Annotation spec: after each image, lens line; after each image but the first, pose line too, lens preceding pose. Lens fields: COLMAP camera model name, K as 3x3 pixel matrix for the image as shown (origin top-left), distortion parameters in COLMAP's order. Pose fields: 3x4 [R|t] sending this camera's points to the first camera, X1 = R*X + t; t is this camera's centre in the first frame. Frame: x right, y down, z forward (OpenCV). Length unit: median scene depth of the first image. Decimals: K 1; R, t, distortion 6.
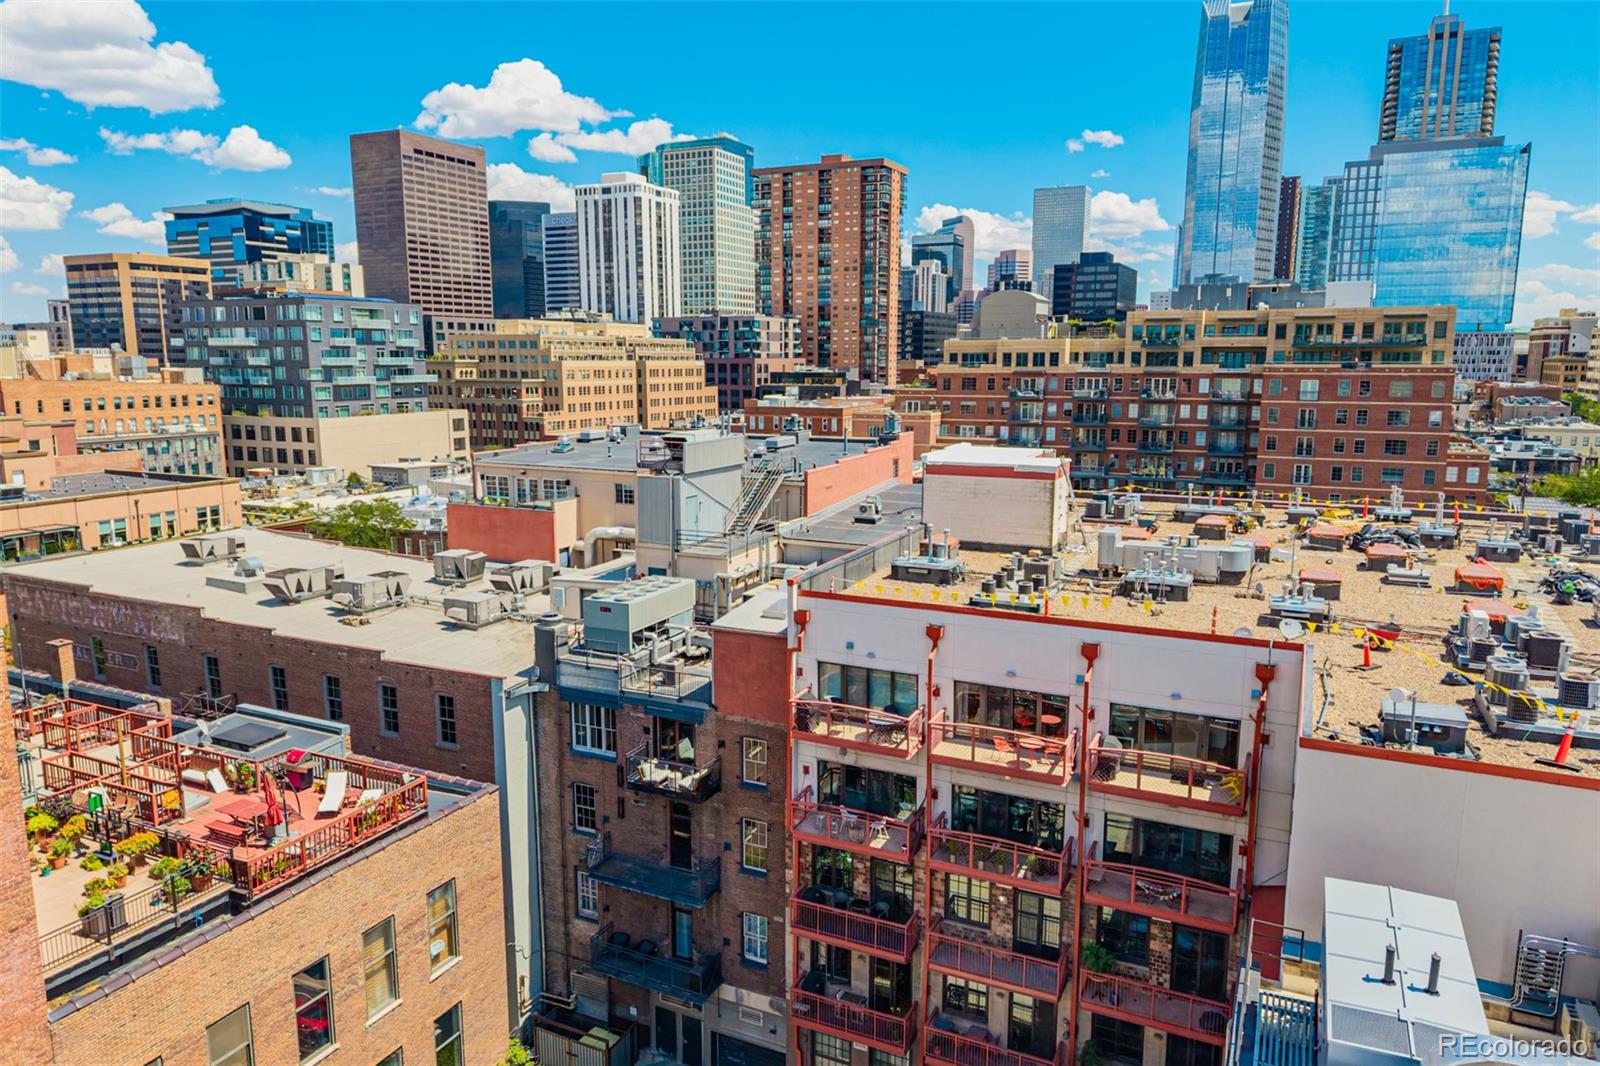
lens RADIAL K [[1044.6, 0, 806.5], [0, 1044.6, 531.6], [0, 0, 1]] dist [0.020477, -0.020234]
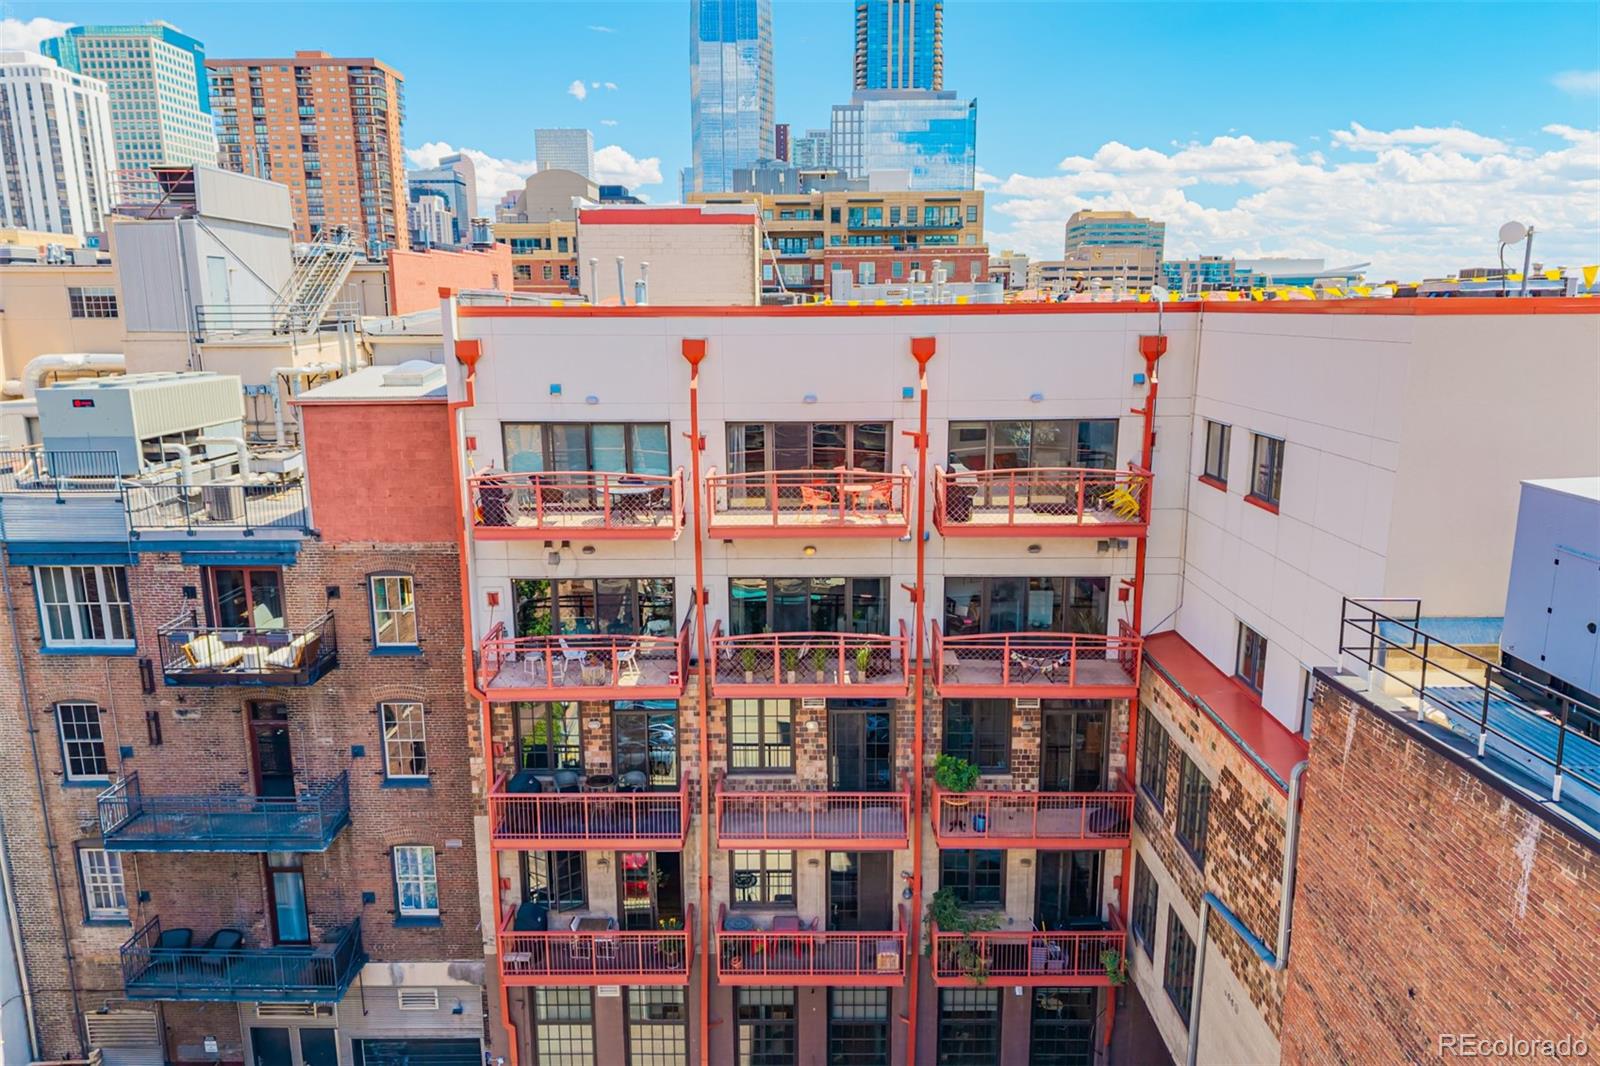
lens RADIAL K [[1044.6, 0, 797.6], [0, 1044.6, 529.5], [0, 0, 1]] dist [0.020477, -0.020234]
pose [[0.904811, -0.093480, 0.415427, -0.025053], [0.074690, 0.995321, 0.061293, 0.042874], [-0.419213, -0.024430, 0.907559, 0.090618]]
